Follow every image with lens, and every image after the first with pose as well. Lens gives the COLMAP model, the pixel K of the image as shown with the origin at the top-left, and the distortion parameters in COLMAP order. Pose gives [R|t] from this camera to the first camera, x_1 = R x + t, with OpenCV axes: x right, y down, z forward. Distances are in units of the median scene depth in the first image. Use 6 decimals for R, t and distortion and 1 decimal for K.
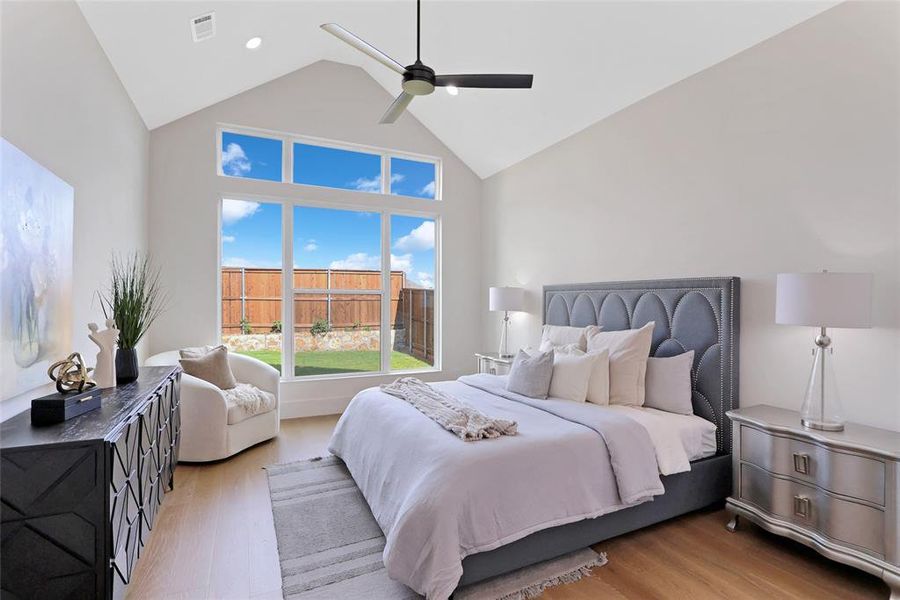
lens RADIAL K [[424.1, 0, 468.6], [0, 424.1, 301.1], [0, 0, 1]] dist [-0.021766, 0.003805]
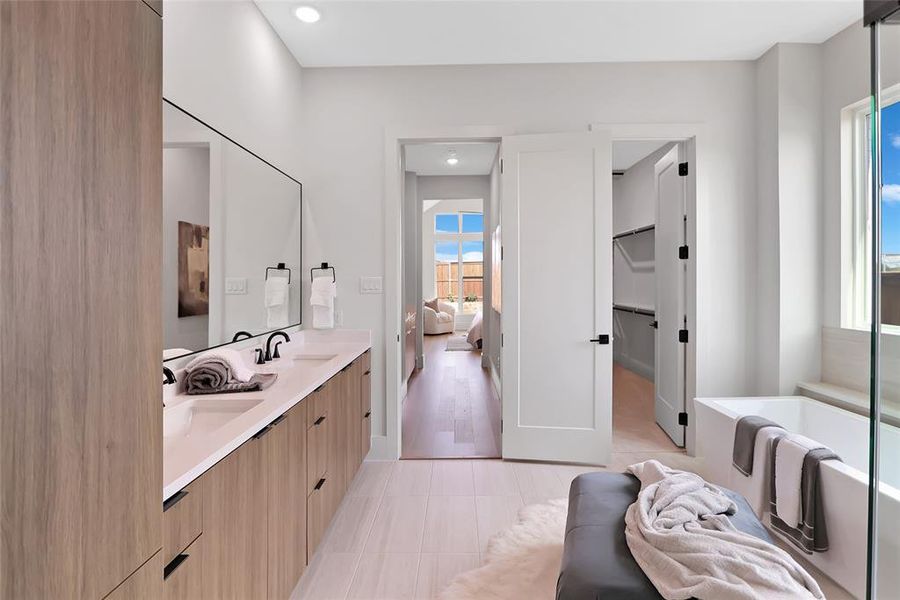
lens RADIAL K [[424.1, 0, 467.1], [0, 424.1, 284.8], [0, 0, 1]] dist [-0.021766, 0.003805]
pose [[0.892094, 0.002283, -0.451844, 0.893832], [0.001252, 0.999971, 0.007523, -0.006048], [0.451848, -0.007277, 0.892065, -1.458692]]
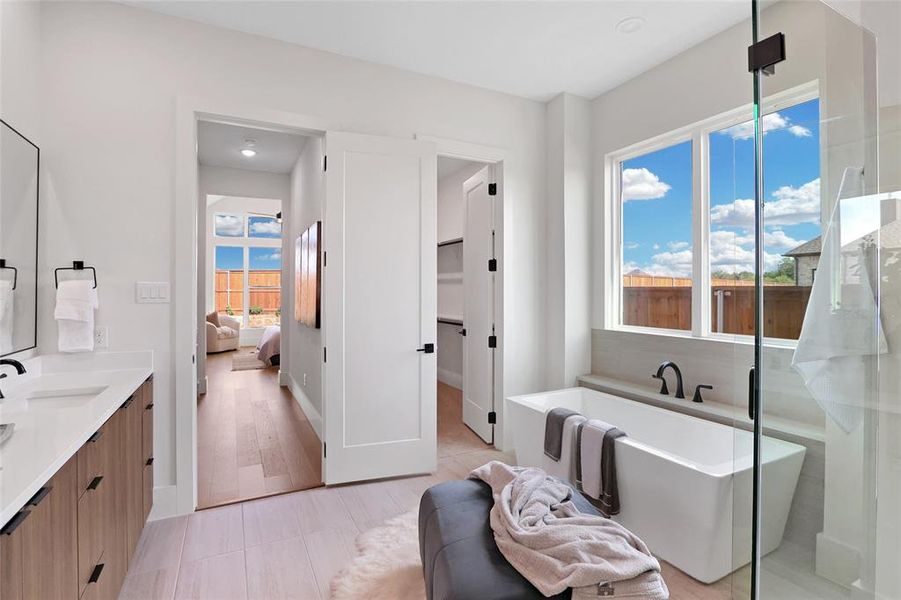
lens RADIAL K [[424.6, 0, 452.6], [0, 424.6, 293.3], [0, 0, 1]] dist [-0.021766, 0.003805]
pose [[0.999937, 0.005270, -0.009925, 0.811956], [-0.005280, 0.999986, -0.000986, -0.000245], [0.009920, 0.001039, 0.999950, -1.436674]]
